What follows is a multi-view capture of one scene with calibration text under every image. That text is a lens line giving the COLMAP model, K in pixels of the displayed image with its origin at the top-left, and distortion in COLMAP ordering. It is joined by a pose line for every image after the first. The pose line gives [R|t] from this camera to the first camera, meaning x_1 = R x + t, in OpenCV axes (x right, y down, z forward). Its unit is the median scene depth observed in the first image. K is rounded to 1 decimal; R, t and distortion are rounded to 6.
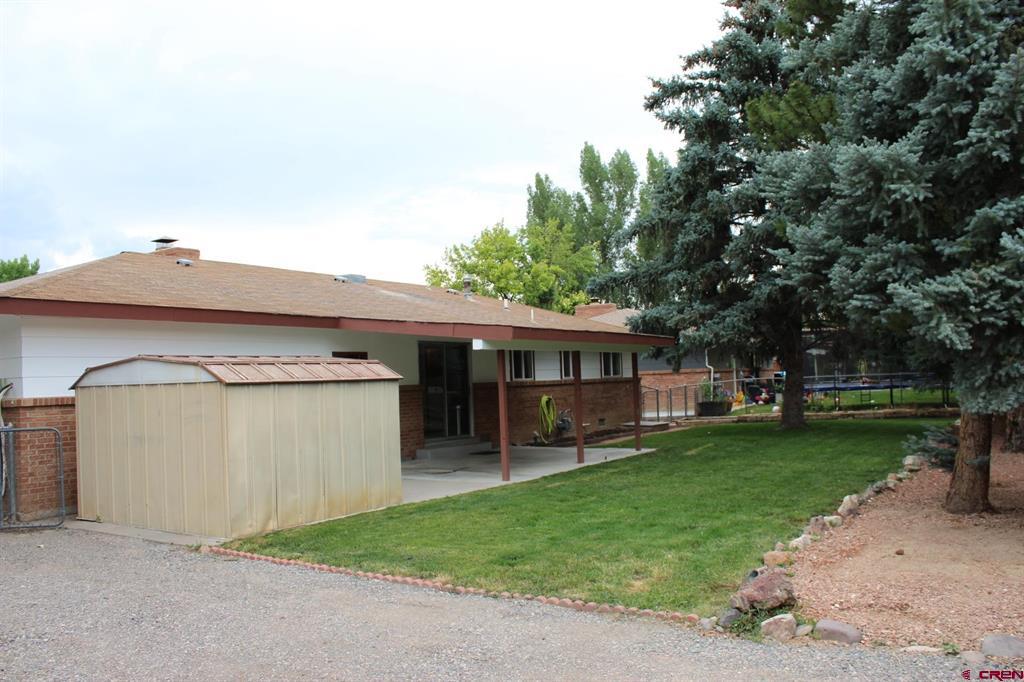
lens RADIAL K [[854.9, 0, 515.8], [0, 854.9, 353.4], [0, 0, 1]] dist [-0.168000, 0.152114]
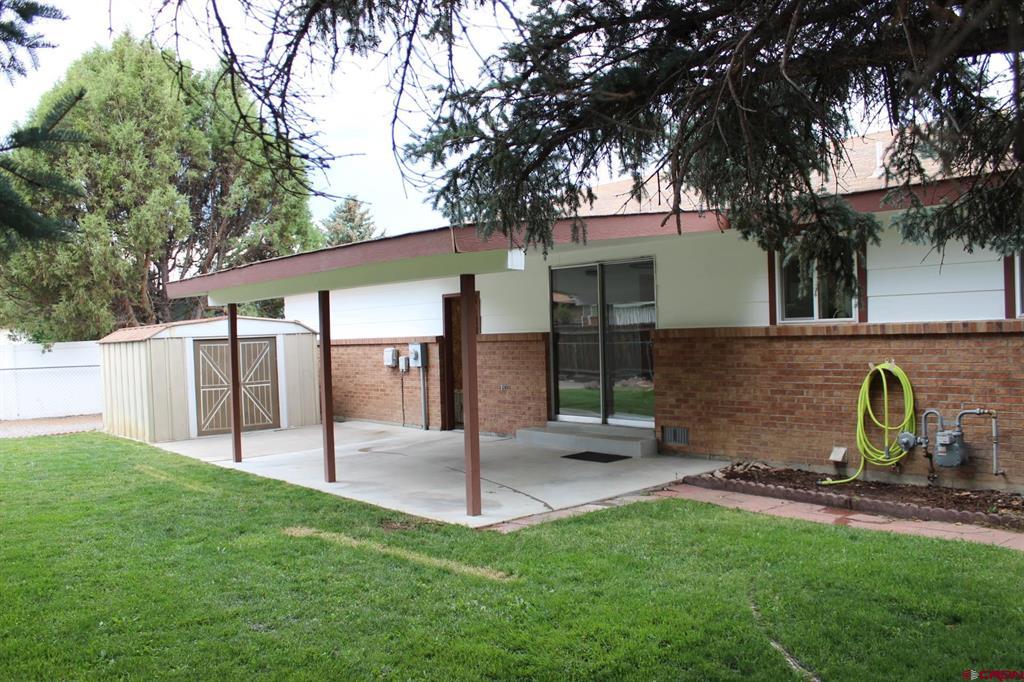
lens RADIAL K [[854.9, 0, 515.8], [0, 854.9, 353.4], [0, 0, 1]] dist [-0.168000, 0.152114]
pose [[-0.276822, 0.065656, -0.958675, 0.427380], [0.069224, 0.996433, 0.048253, 0.015305], [0.958424, -0.053006, -0.280380, 0.925631]]
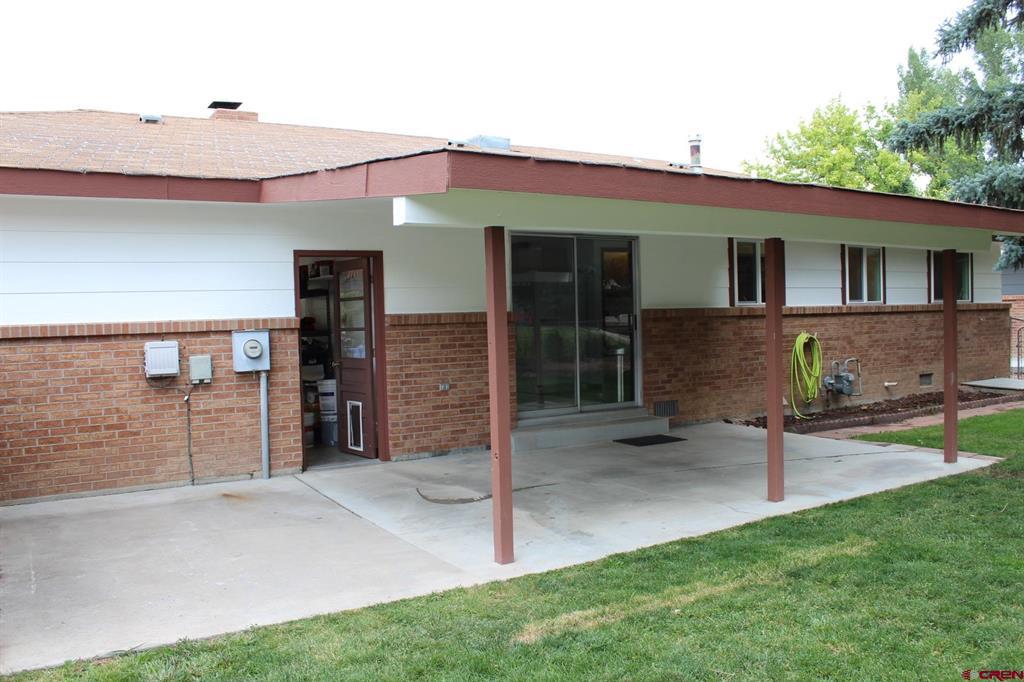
lens RADIAL K [[854.9, 0, 515.8], [0, 854.9, 353.4], [0, 0, 1]] dist [-0.168000, 0.152114]
pose [[0.903568, 0.034910, -0.427019, 0.097737], [0.004489, 0.995849, 0.090912, 0.010925], [0.428420, -0.084062, 0.899661, 0.406129]]
